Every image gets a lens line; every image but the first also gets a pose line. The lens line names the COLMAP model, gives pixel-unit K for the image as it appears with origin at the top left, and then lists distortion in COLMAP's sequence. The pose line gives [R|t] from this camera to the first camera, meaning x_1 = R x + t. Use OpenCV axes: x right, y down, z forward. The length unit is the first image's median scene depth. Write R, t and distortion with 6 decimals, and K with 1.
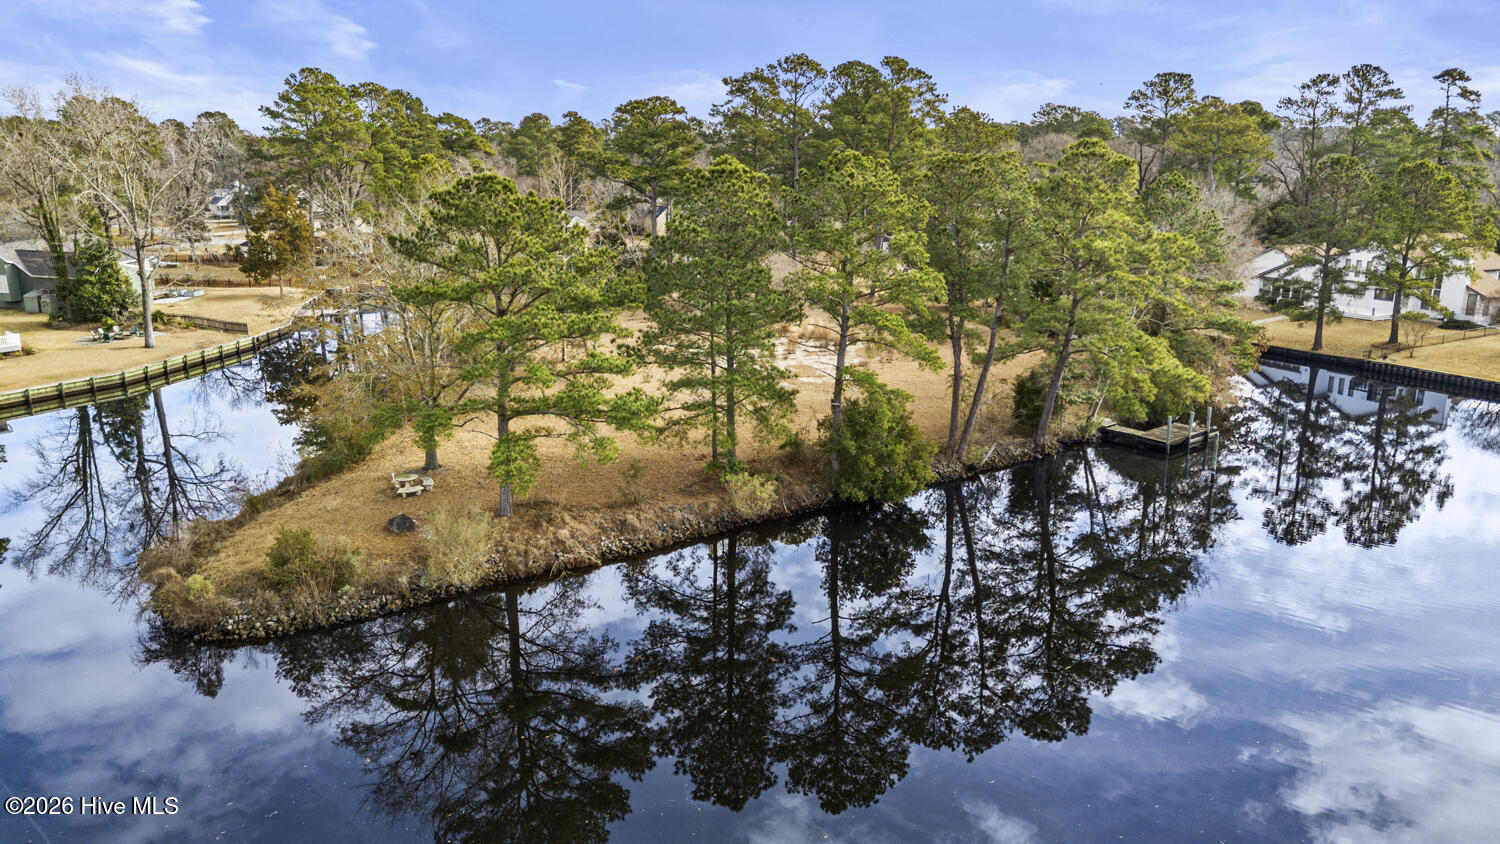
lens RADIAL K [[1046.1, 0, 750.0], [0, 1046.1, 422.0], [0, 0, 1]] dist [0.023704, -0.005530]
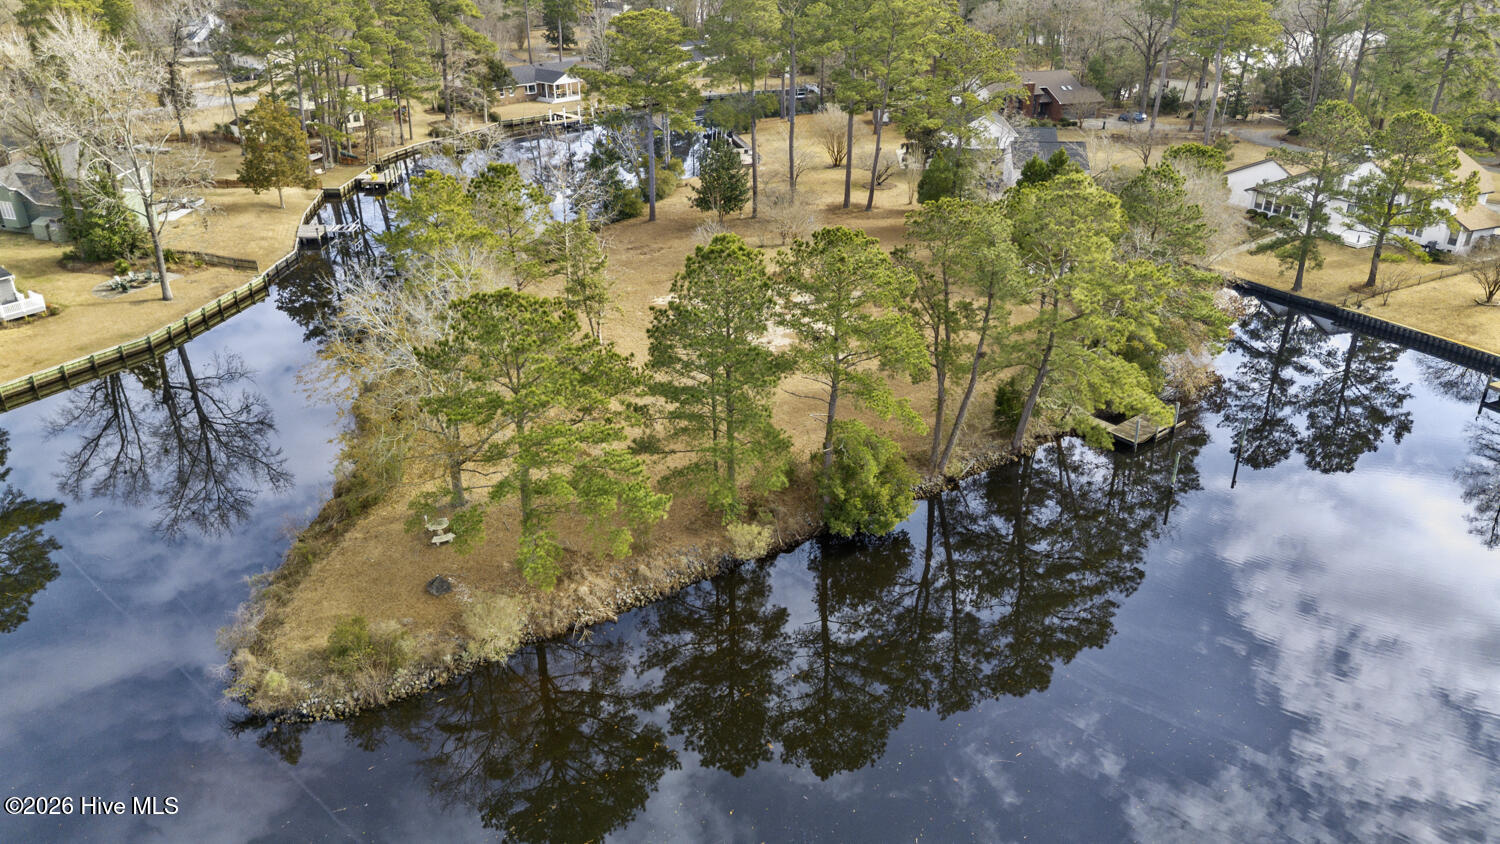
lens RADIAL K [[1058.8, 0, 748.6], [0, 1058.8, 390.6], [0, 0, 1]] dist [0.016960, 0.000125]
pose [[0.999989, -0.004726, 0.000022, 0.000542], [0.004631, 0.980746, 0.195233, -0.212914], [-0.000944, -0.195231, 0.980757, -0.050075]]
